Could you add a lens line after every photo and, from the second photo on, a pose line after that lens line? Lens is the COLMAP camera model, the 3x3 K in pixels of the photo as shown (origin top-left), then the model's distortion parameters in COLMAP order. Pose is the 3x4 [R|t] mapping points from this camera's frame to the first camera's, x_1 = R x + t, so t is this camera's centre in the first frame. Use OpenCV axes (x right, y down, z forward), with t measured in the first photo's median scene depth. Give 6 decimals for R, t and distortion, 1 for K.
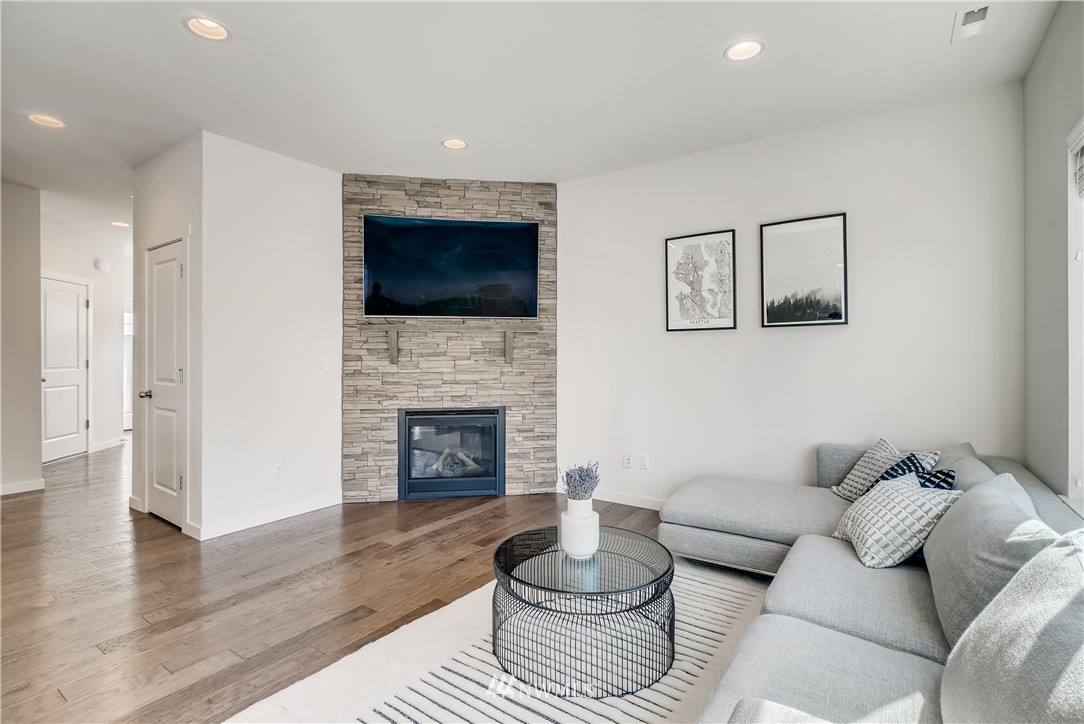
lens RADIAL K [[516.8, 0, 540.9], [0, 516.8, 351.8], [0, 0, 1]] dist [-0.003411, 0.002107]
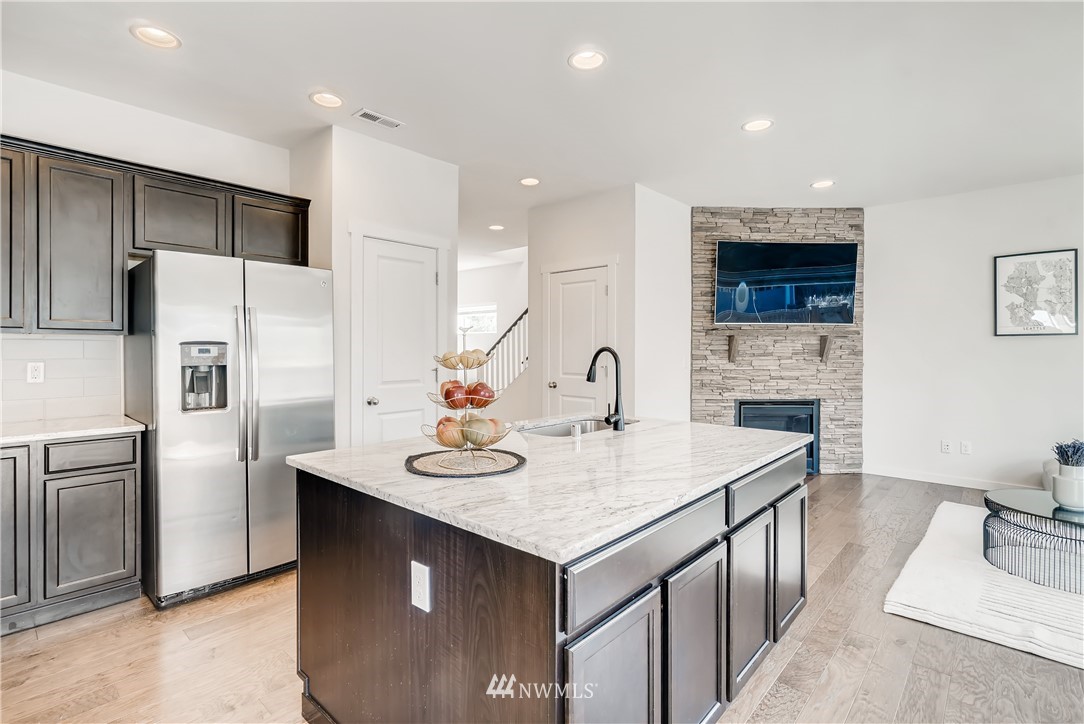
lens RADIAL K [[516.8, 0, 540.9], [0, 516.8, 351.8], [0, 0, 1]] dist [-0.003411, 0.002107]
pose [[0.992205, 0.004031, -0.124551, -0.580911], [-0.002968, 0.999958, 0.008721, -0.010549], [0.124580, -0.008283, 0.992175, -0.261678]]
